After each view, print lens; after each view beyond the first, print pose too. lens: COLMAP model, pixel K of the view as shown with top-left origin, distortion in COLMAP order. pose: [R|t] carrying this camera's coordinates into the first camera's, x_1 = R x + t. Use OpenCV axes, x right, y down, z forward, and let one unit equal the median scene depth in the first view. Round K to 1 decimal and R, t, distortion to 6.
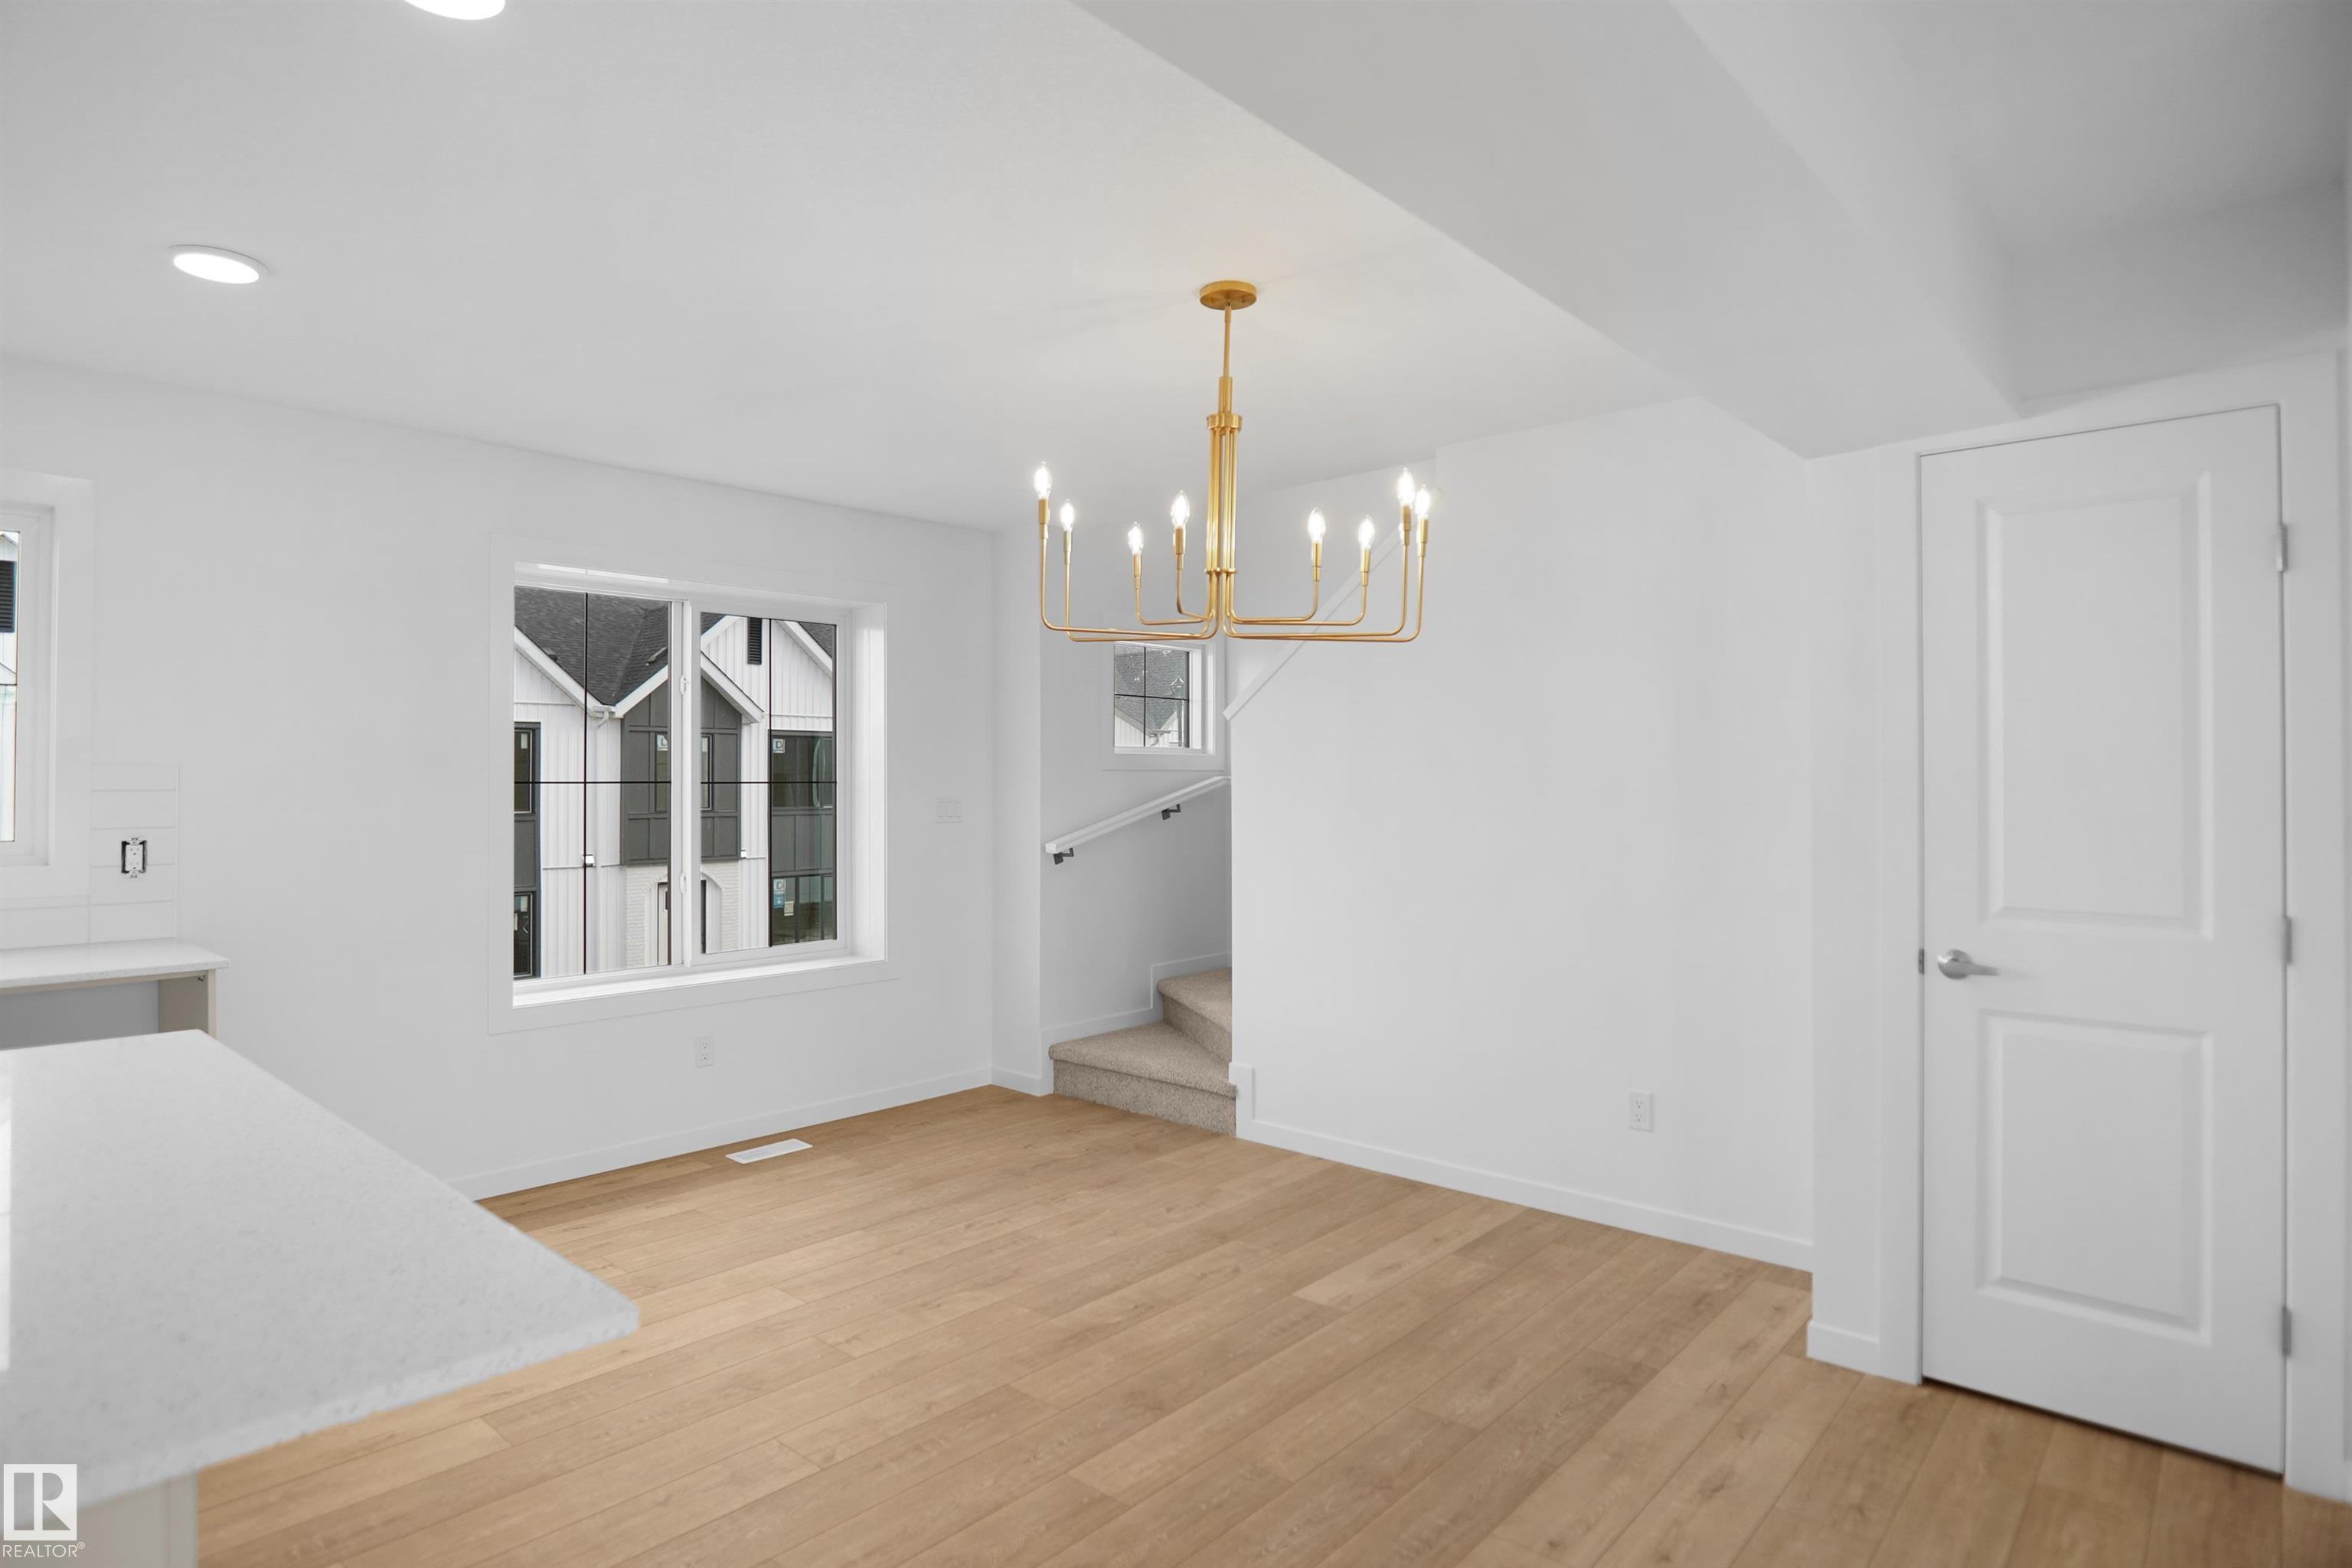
lens RADIAL K [[1265.7, 0, 1150.5], [0, 1265.7, 768.9], [0, 0, 1]] dist [-0.029481, 0.003857]
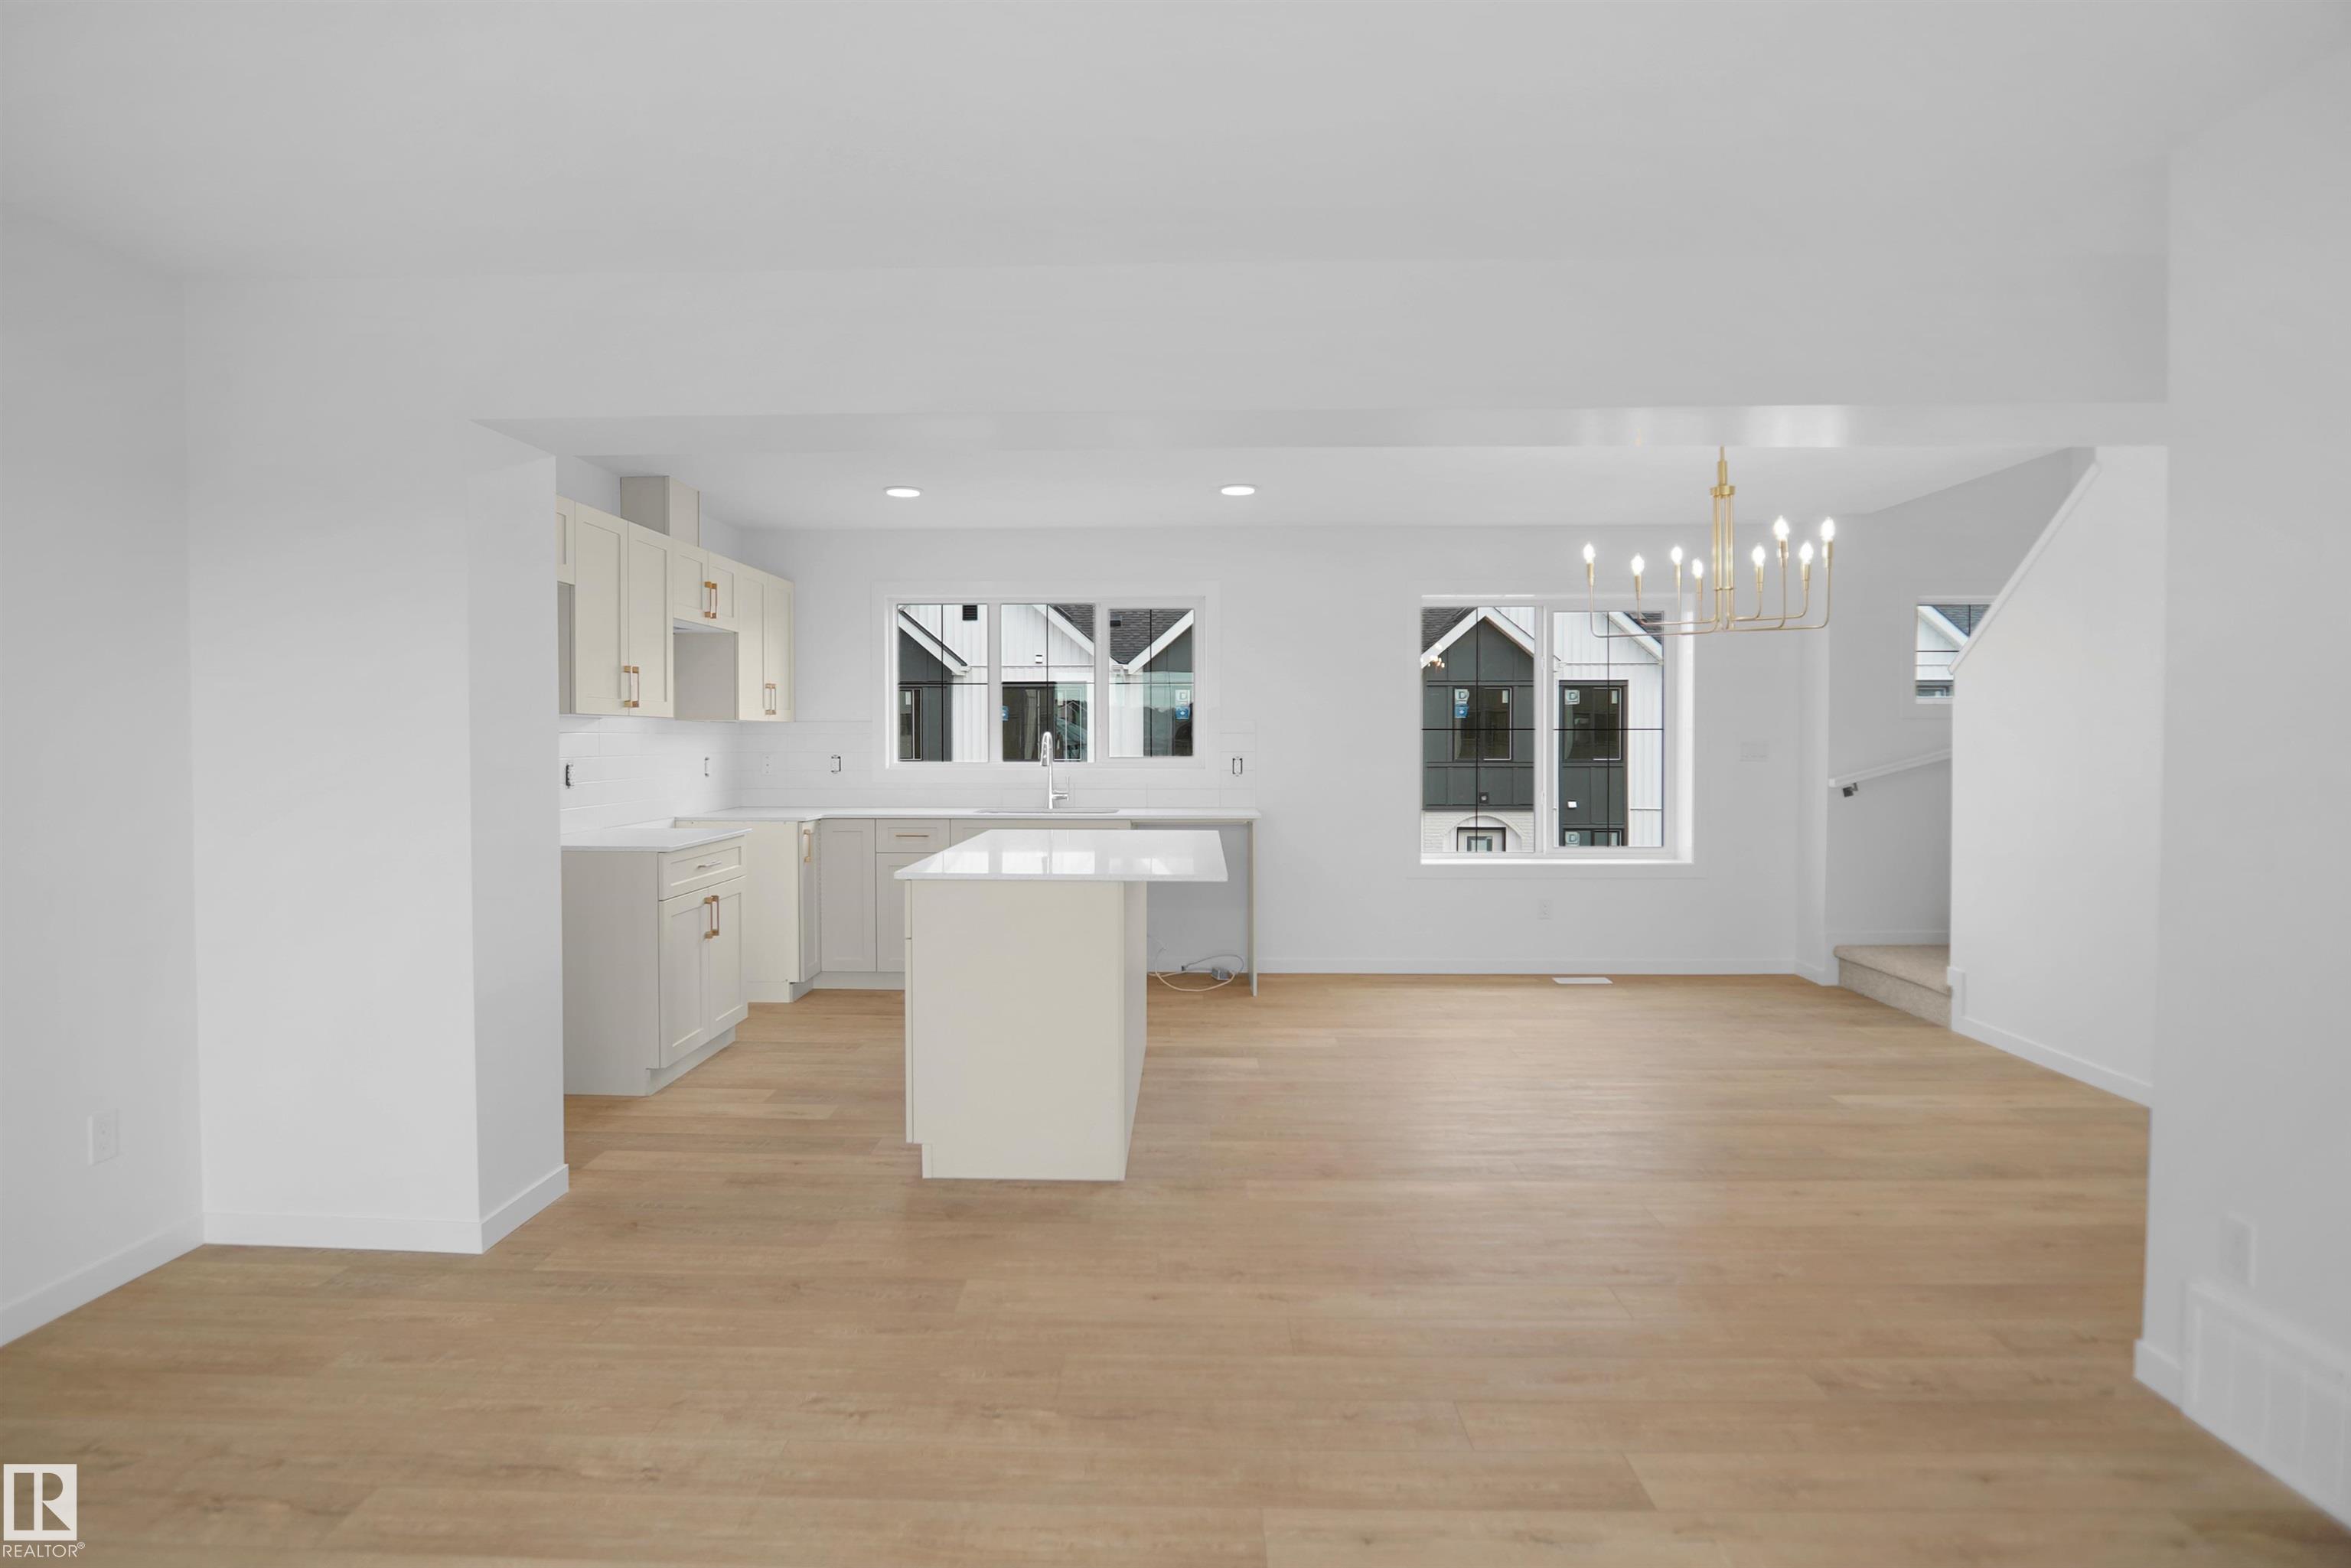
lens RADIAL K [[1265.1, 0, 1150.0], [0, 1265.1, 768.9], [0, 0, 1]] dist [-0.029481, 0.003857]
pose [[0.651104, 0.019874, -0.758728, 0.450187], [0.009045, 0.999383, 0.033939, 0.002749], [0.758935, -0.028961, 0.650523, -0.308417]]
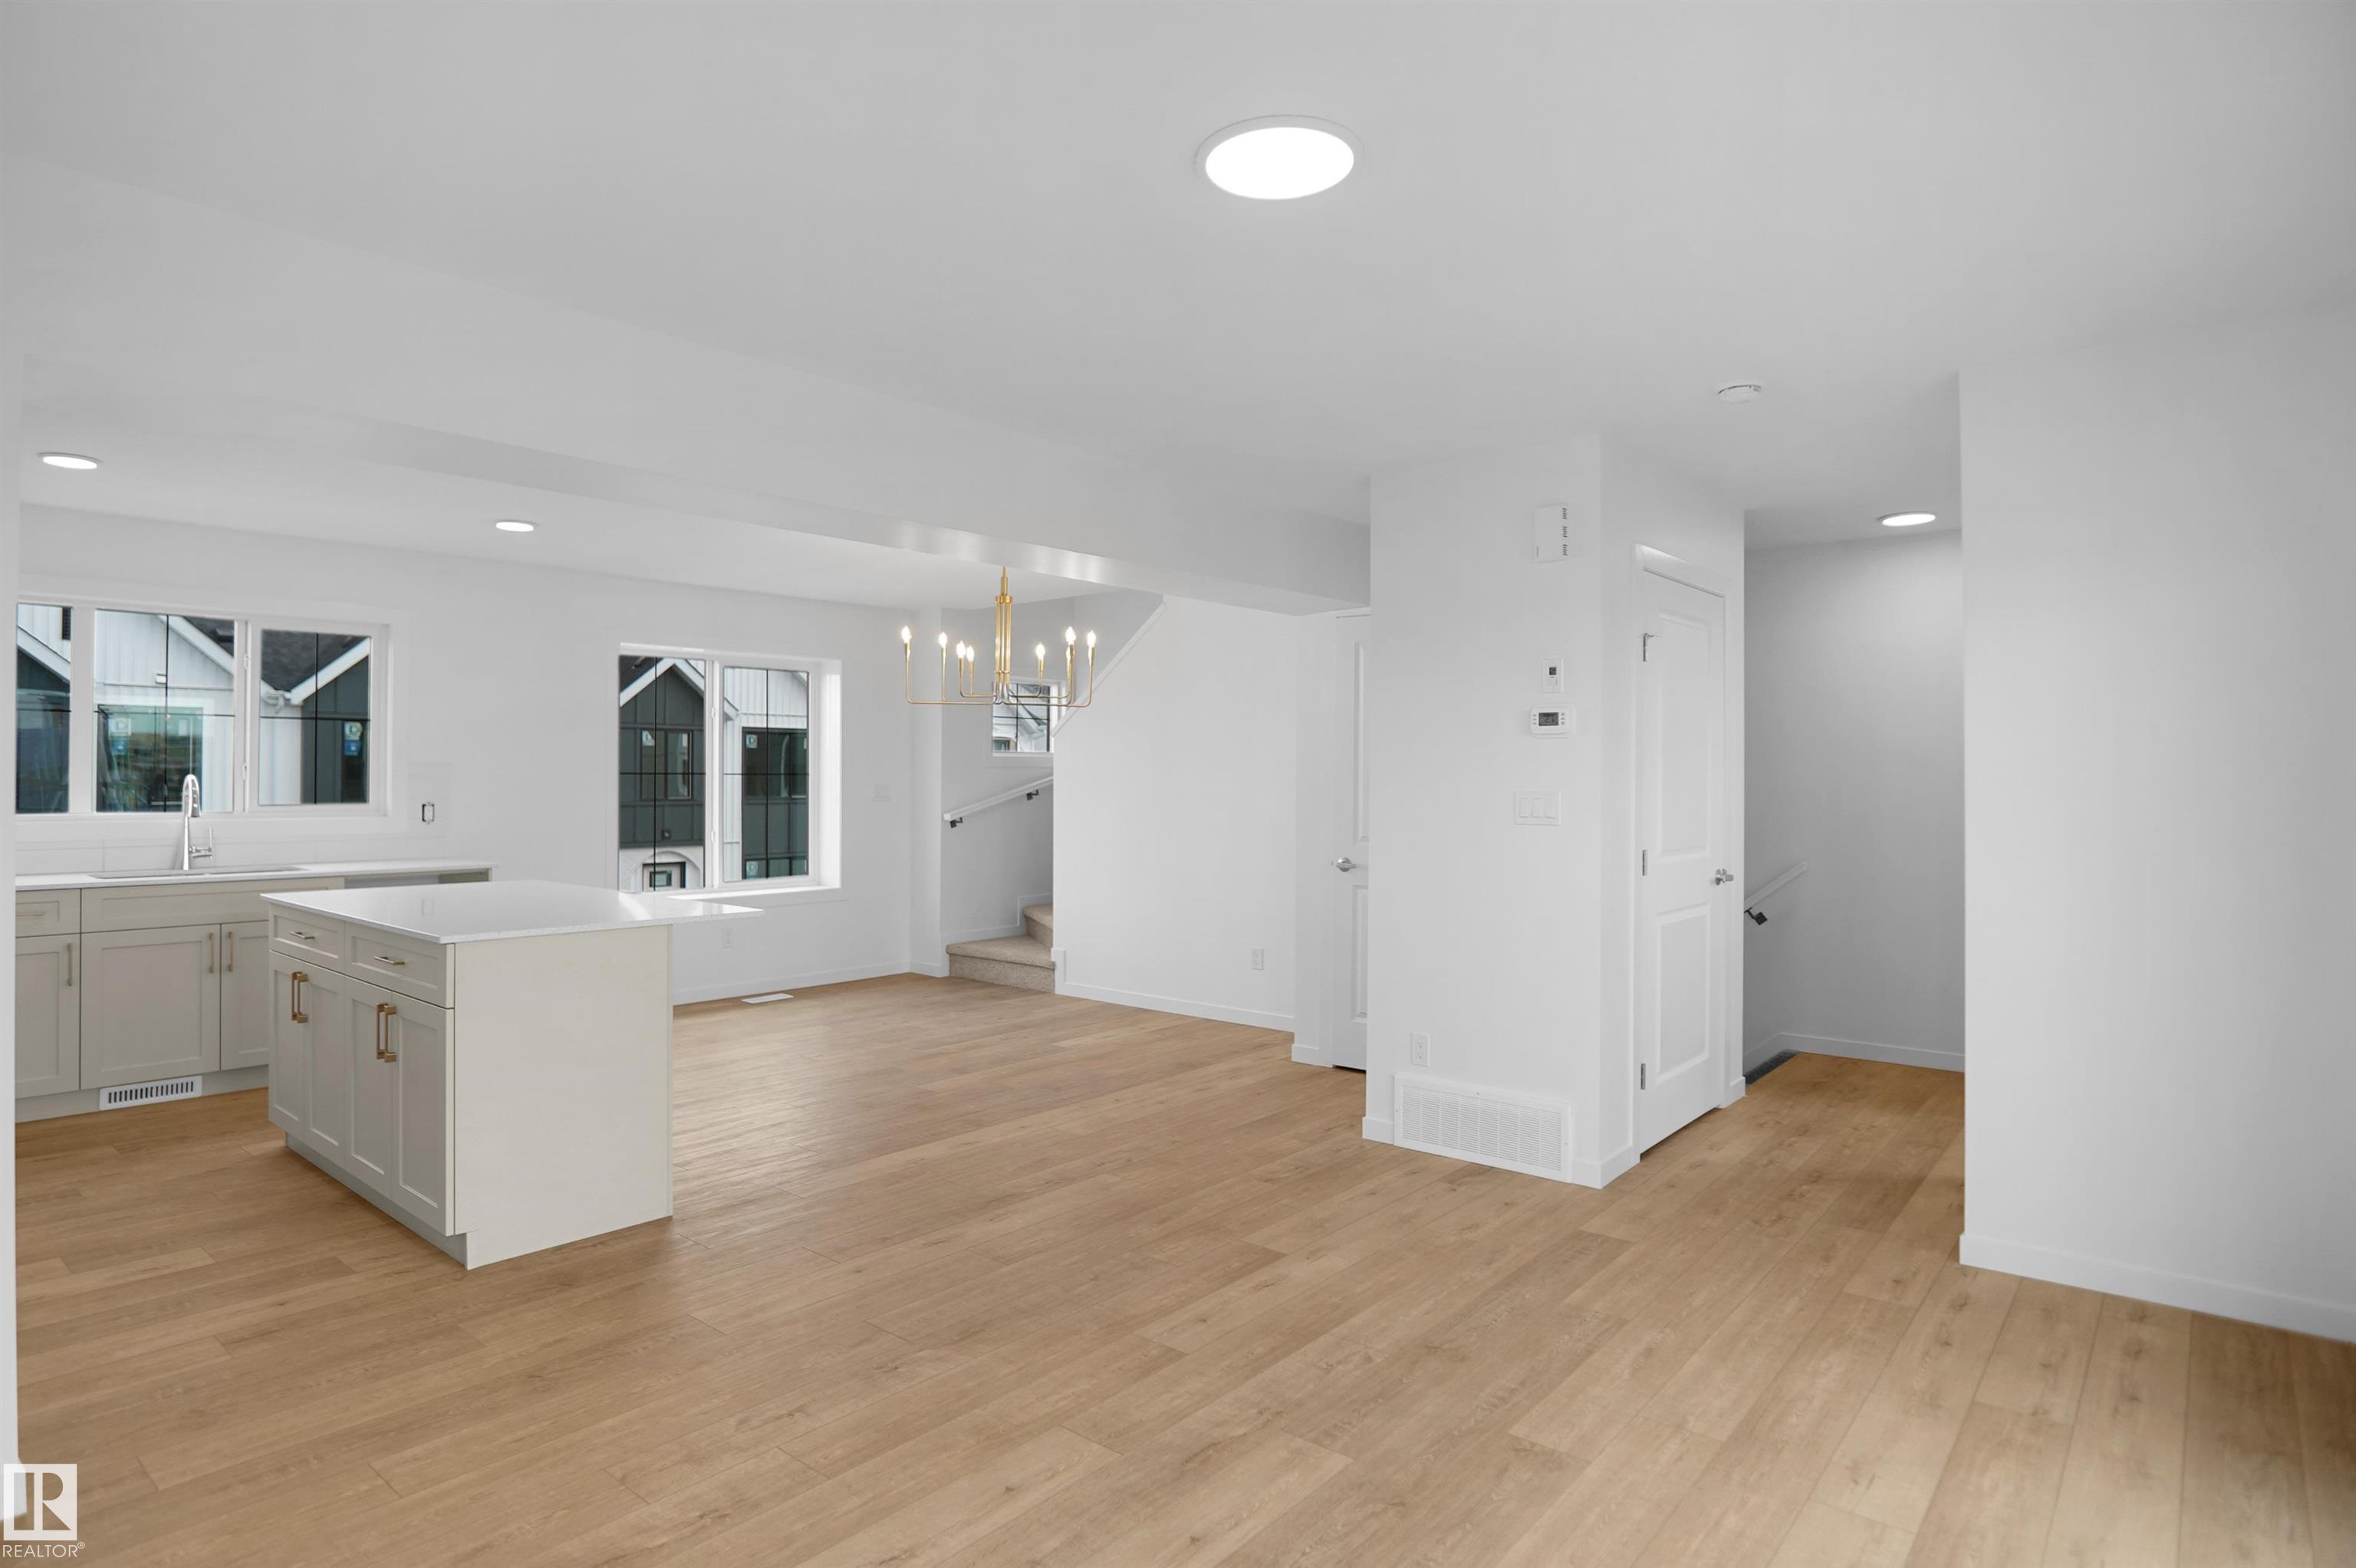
lens RADIAL K [[1267.7, 0, 1152.5], [0, 1267.7, 768.8], [0, 0, 1]] dist [-0.029481, 0.003857]
pose [[0.999636, 0.004570, 0.026575, 0.145617], [-0.004712, 0.999975, 0.005289, -0.006720], [-0.026550, -0.005412, 0.999633, -0.619997]]
